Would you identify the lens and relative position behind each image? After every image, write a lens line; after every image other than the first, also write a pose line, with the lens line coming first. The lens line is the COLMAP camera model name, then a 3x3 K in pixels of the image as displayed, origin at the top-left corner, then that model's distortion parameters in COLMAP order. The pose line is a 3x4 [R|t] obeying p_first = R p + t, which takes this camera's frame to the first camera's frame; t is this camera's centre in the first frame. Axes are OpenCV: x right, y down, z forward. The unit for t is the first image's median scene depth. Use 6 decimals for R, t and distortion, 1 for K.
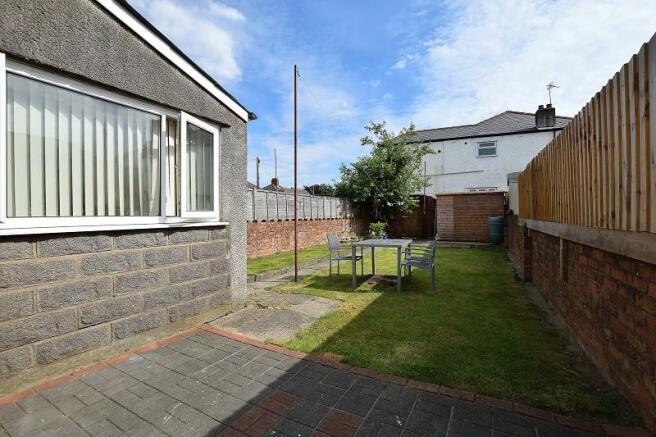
lens RADIAL K [[319.8, 0, 328.0], [0, 319.8, 218.5], [0, 0, 1]] dist [0.002107, 0.000044]
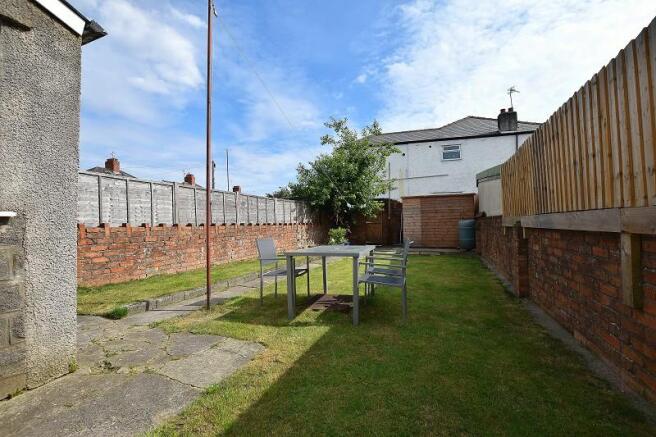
lens RADIAL K [[297.6, 0, 329.5], [0, 297.6, 218.3], [0, 0, 1]] dist [-0.034768, 0.010896]
pose [[0.995302, -0.005184, 0.096678, 0.052696], [0.008992, 0.999199, -0.038993, 0.016784], [-0.096398, 0.039679, 0.994552, 0.187649]]
